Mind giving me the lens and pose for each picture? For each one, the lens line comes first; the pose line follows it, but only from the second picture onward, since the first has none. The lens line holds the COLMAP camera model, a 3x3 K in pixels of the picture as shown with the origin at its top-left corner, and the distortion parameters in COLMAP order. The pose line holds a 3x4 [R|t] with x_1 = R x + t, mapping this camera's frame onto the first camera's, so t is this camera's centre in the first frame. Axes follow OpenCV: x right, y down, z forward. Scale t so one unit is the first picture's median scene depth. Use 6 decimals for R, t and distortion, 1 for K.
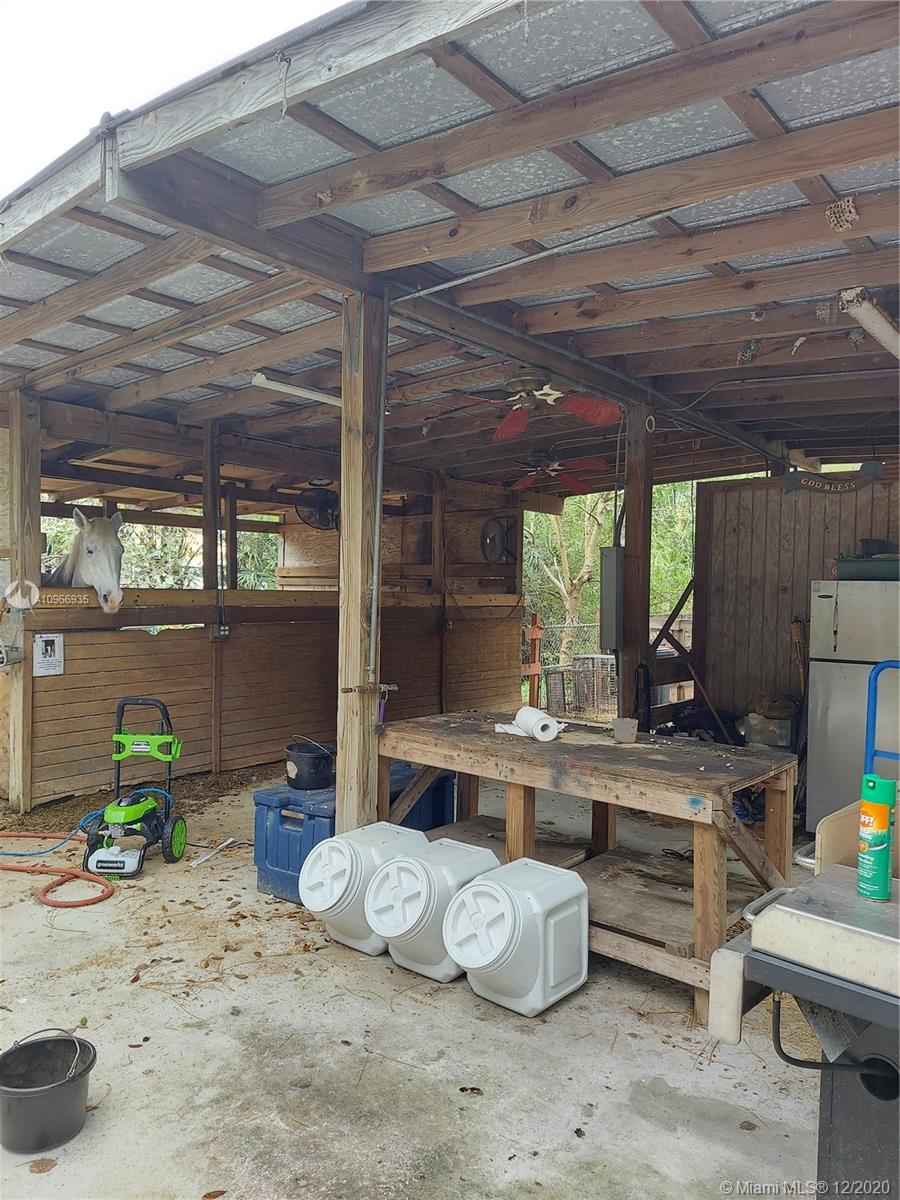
lens RADIAL K [[870.7, 0, 449.8], [0, 870.7, 602.3], [0, 0, 1]] dist [0.006891, 0.002225]
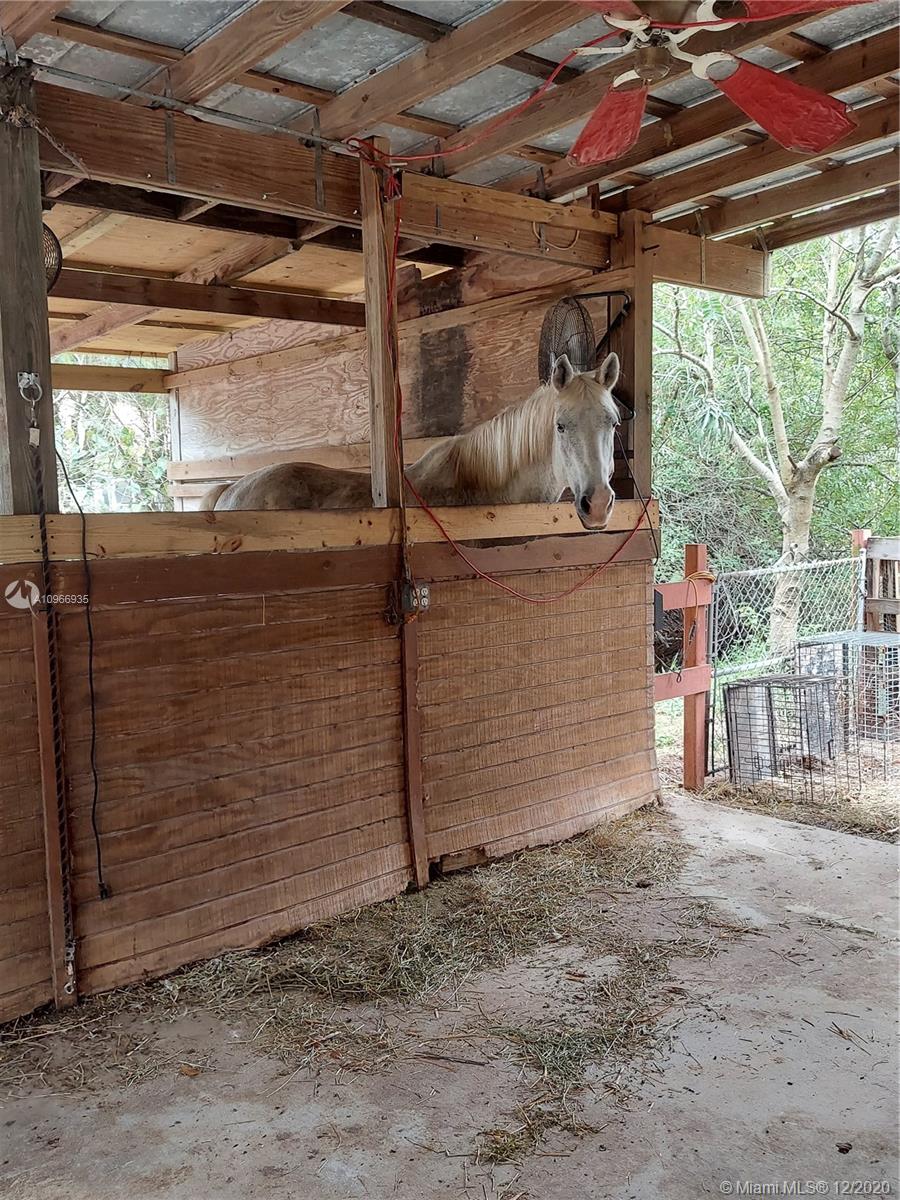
lens RADIAL K [[1008.9, 0, 450.8], [0, 1008.9, 599.3], [0, 0, 1]] dist [0.012059, -0.003374]
pose [[0.980108, -0.020996, -0.197350, 0.070838], [0.038540, 0.995594, 0.085484, -0.005501], [0.194685, -0.091389, 0.976599, 0.465407]]
